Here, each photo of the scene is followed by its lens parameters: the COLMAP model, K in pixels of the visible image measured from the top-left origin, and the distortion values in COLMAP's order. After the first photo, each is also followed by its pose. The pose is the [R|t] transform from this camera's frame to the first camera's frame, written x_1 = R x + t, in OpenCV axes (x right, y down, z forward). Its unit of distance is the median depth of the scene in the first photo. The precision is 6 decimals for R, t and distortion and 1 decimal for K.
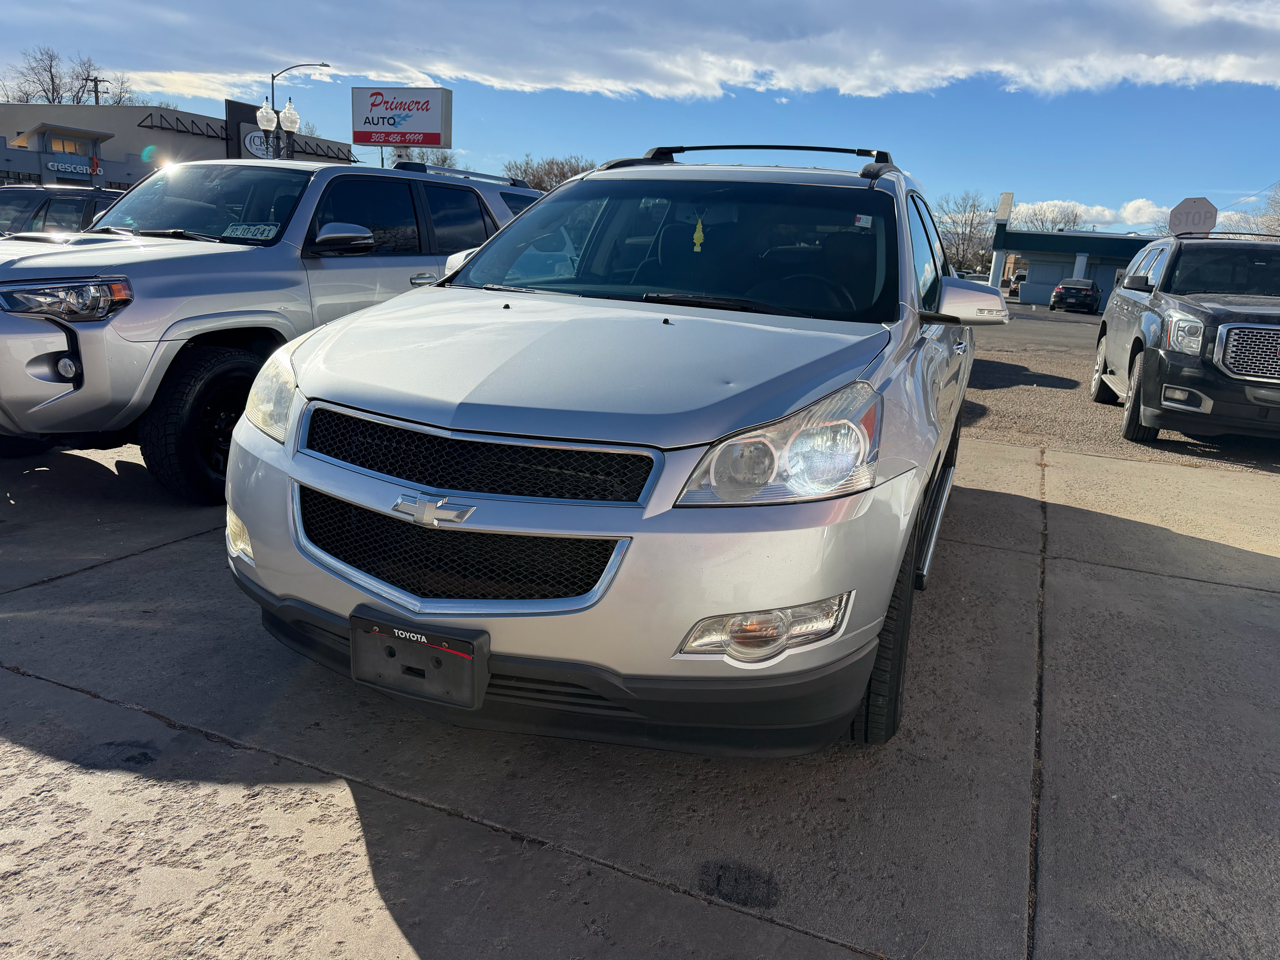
lens RADIAL K [[907.3, 0, 639.2], [0, 907.3, 486.8], [0, 0, 1]] dist [0.022428, -0.019875]
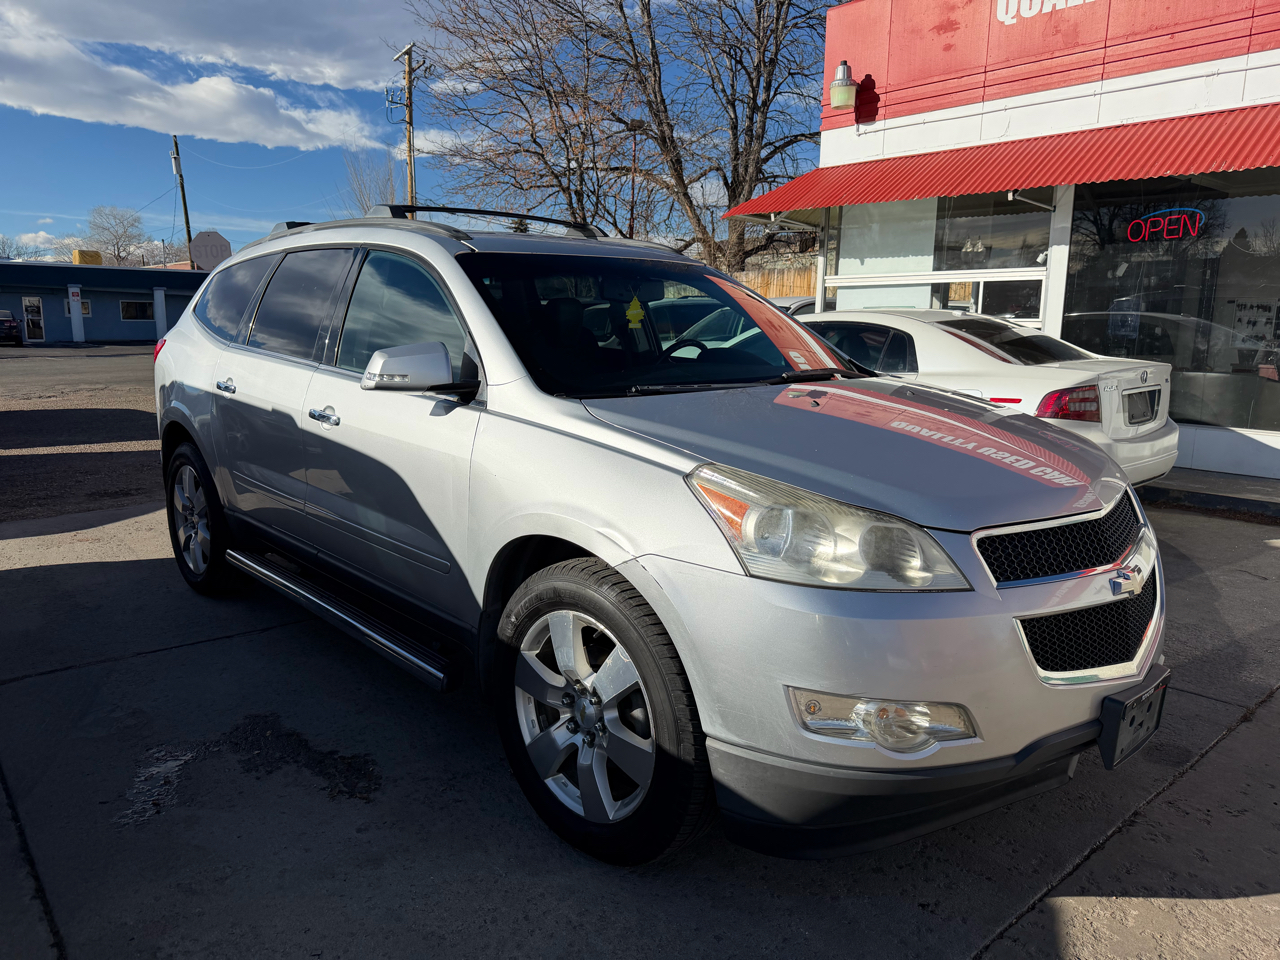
lens RADIAL K [[907.3, 0, 633.4], [0, 907.3, 483.6], [0, 0, 1]] dist [0.022428, -0.019875]
pose [[0.432670, -0.223848, 0.873321, -1.159161], [0.245694, 0.961297, 0.124674, -0.304719], [-0.867428, 0.160627, 0.470922, 0.780908]]
